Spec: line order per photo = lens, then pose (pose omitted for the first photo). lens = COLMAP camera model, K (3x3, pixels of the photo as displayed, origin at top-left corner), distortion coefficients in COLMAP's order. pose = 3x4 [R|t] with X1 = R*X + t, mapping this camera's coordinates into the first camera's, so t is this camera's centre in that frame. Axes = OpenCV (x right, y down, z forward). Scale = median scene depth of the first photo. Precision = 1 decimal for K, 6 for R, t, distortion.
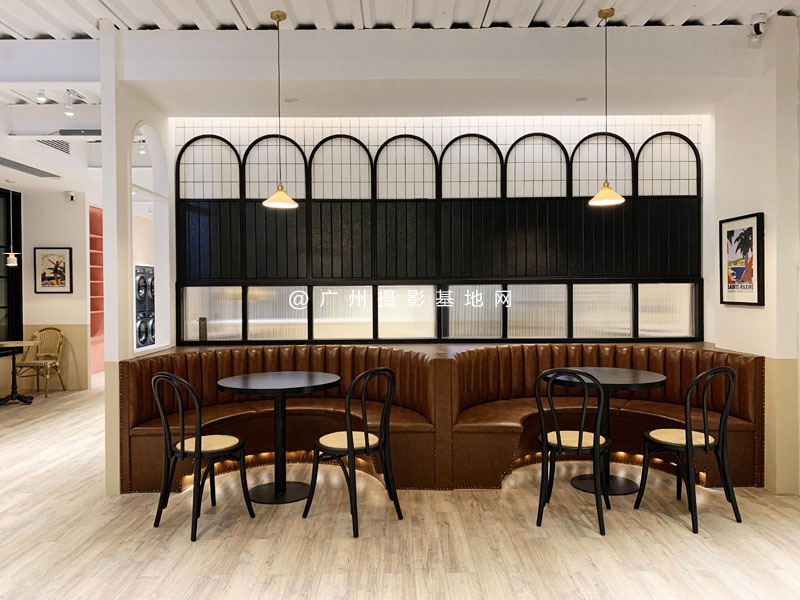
lens RADIAL K [[622.0, 0, 401.8], [0, 622.0, 302.9], [0, 0, 1]] dist [0.034082, -0.038223]
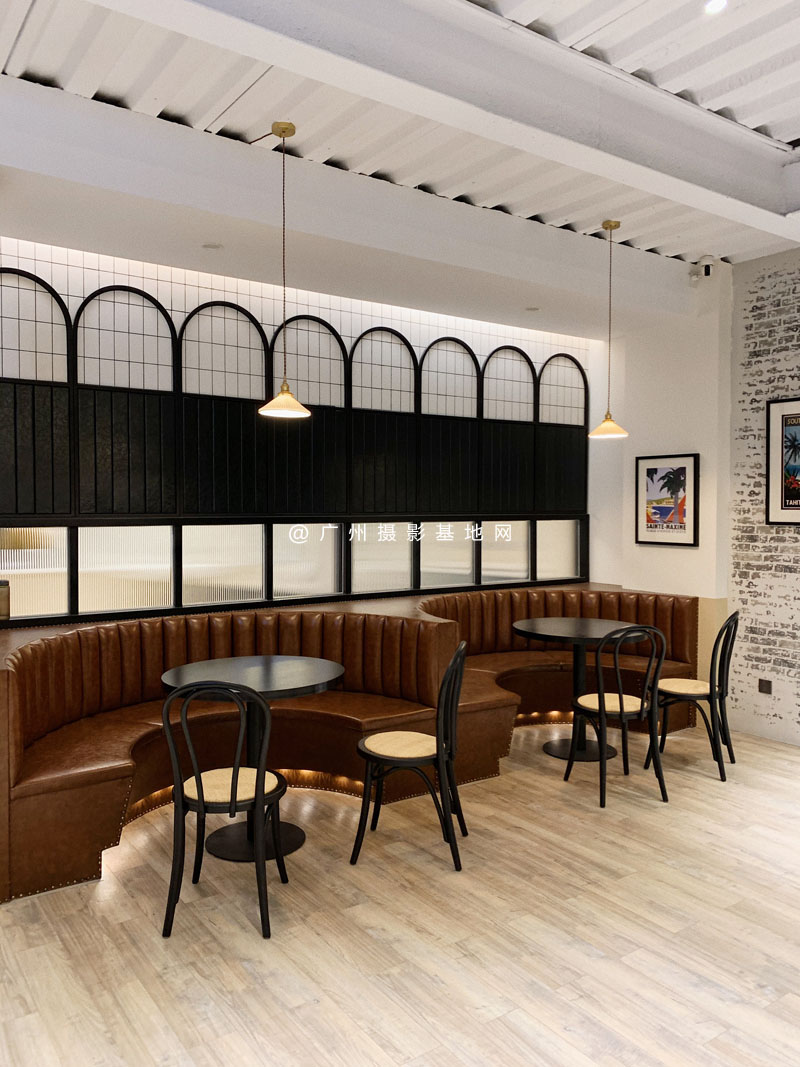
lens RADIAL K [[829.6, 0, 392.6], [0, 829.6, 530.6], [0, 0, 1]] dist [0.034082, -0.038223]
pose [[0.816825, -0.008856, 0.576817, -0.531877], [0.007457, 0.999961, 0.004792, -0.027183], [-0.576837, 0.000387, 0.816859, 0.172914]]
